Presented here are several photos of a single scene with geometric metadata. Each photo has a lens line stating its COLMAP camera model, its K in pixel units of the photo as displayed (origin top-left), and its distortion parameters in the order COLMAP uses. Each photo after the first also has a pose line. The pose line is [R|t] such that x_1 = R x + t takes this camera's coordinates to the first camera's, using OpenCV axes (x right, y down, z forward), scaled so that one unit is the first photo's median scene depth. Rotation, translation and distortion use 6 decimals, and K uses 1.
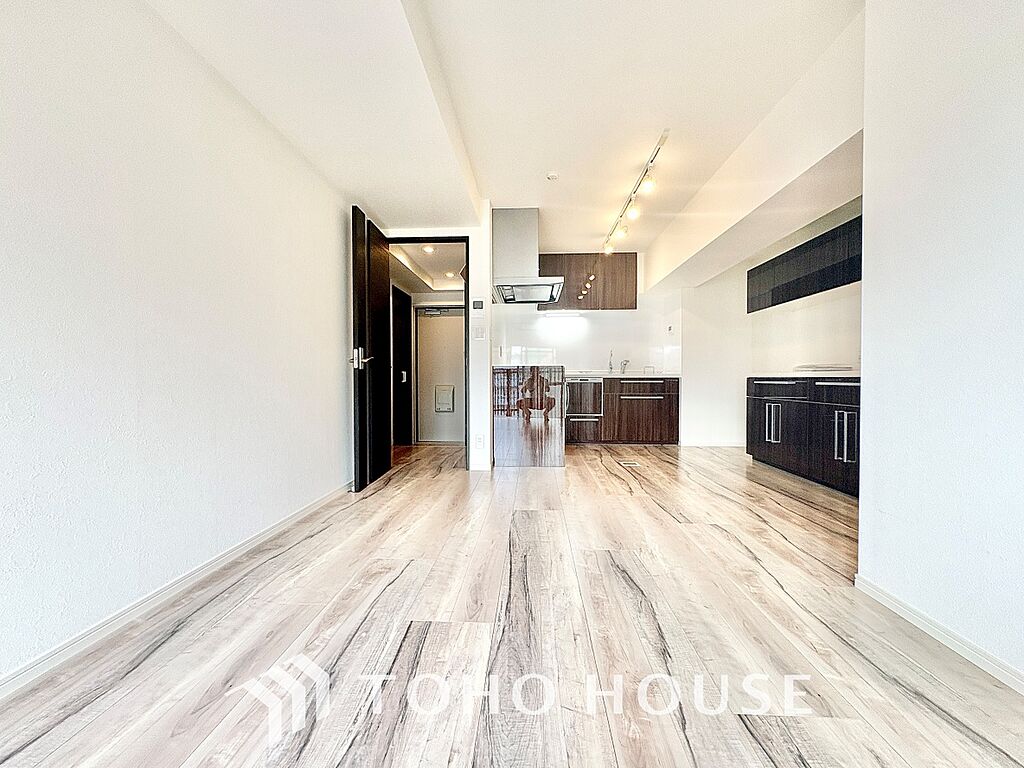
lens RADIAL K [[407.0, 0, 512.7], [0, 407.0, 383.7], [0, 0, 1]] dist [-0.002008, 0.000181]
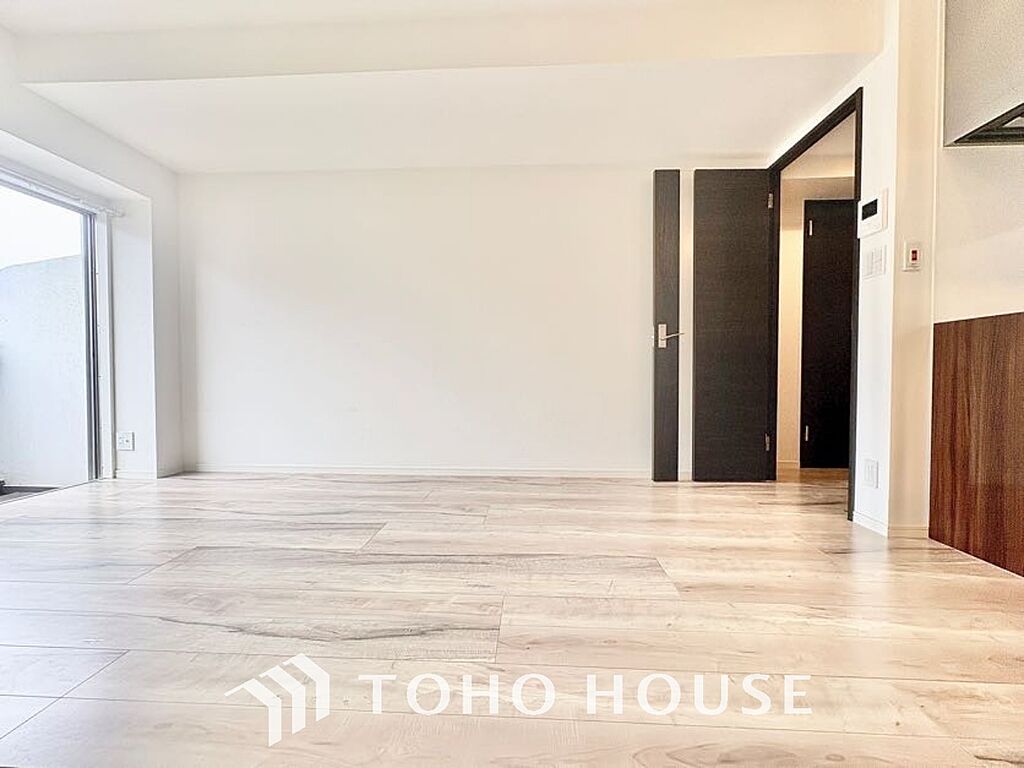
lens RADIAL K [[407.0, 0, 512.7], [0, 407.0, 383.7], [0, 0, 1]] dist [-0.002008, 0.000181]
pose [[0.000442, 0.019309, -0.999813, 0.511504], [-0.015345, 0.999696, 0.019300, 0.030087], [0.999882, 0.015334, 0.000738, 0.640979]]
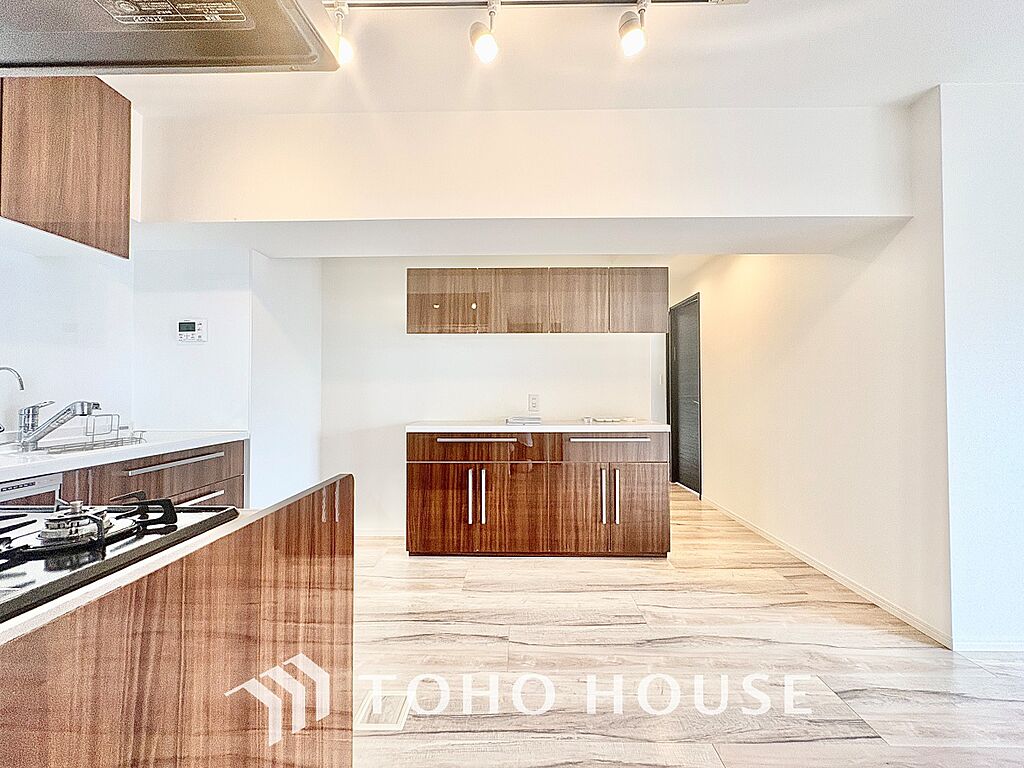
lens RADIAL K [[407.0, 0, 512.7], [0, 407.0, 383.7], [0, 0, 1]] dist [-0.002008, 0.000181]
pose [[-0.031089, 0.017125, 0.999370, -0.099615], [0.018209, 0.999697, -0.016564, -0.104627], [-0.999351, 0.017682, -0.031392, 1.130141]]
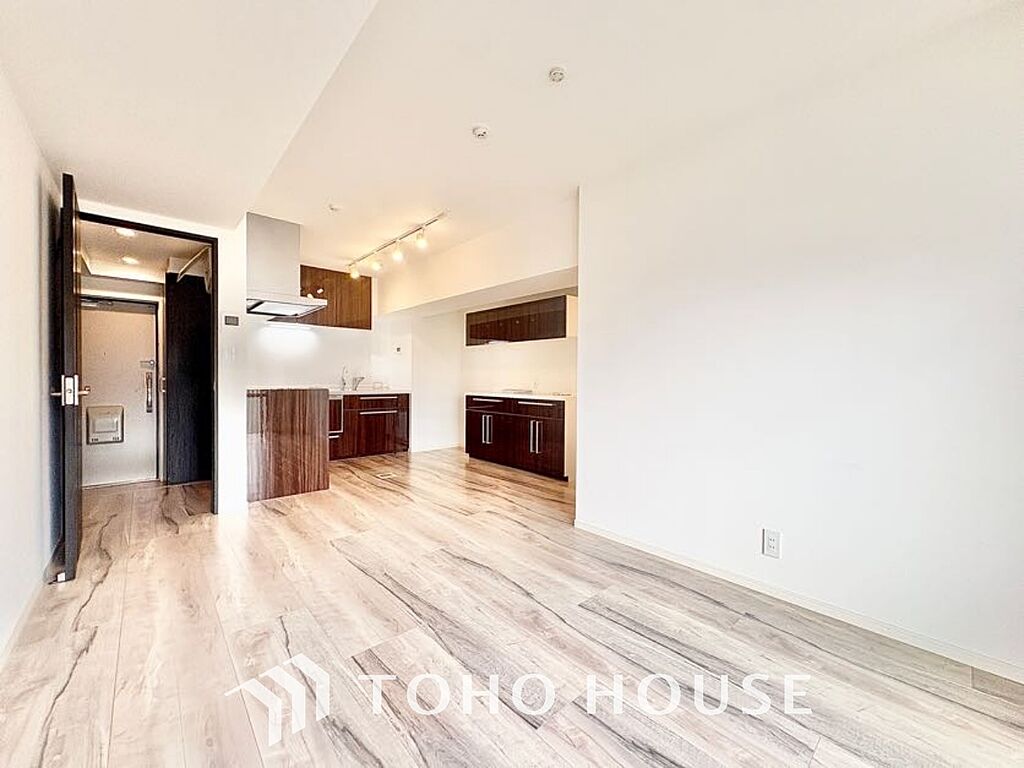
lens RADIAL K [[407.0, 0, 512.7], [0, 407.0, 383.7], [0, 0, 1]] dist [-0.002008, 0.000181]
pose [[0.705975, -0.001650, 0.708235, -0.322958], [0.000918, 0.999999, 0.001416, -0.070457], [-0.708236, -0.000350, 0.705976, -0.038344]]
